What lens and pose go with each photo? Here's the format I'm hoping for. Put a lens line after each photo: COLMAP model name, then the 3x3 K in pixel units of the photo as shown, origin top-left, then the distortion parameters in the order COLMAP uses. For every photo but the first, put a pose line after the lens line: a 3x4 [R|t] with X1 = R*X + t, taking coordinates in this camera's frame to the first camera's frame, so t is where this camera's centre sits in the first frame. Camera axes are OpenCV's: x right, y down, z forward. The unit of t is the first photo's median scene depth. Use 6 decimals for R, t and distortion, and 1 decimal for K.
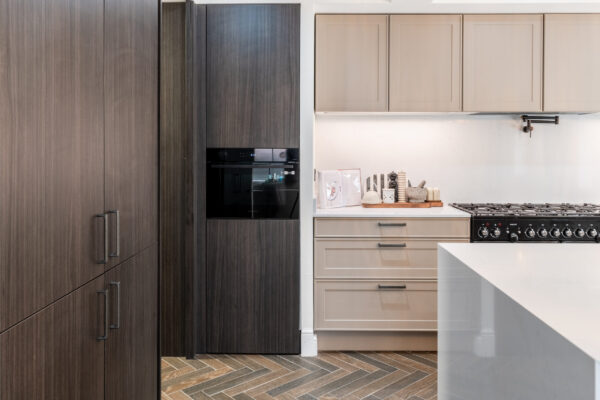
lens RADIAL K [[483.7, 0, 299.6], [0, 483.7, 160.4], [0, 0, 1]] dist [0.004885, -0.001858]
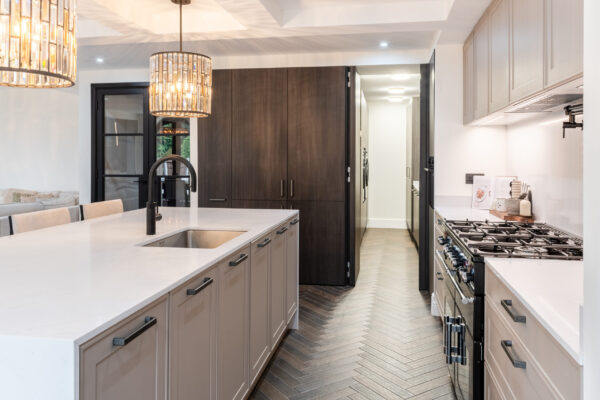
lens RADIAL K [[483.7, 0, 299.6], [0, 483.7, 160.4], [0, 0, 1]] dist [0.004885, -0.001858]
pose [[-0.164801, 0.003016, -0.986322, 1.276447], [-0.014565, 0.999879, 0.005492, -0.014795], [0.986219, 0.015271, -0.164738, 0.794531]]
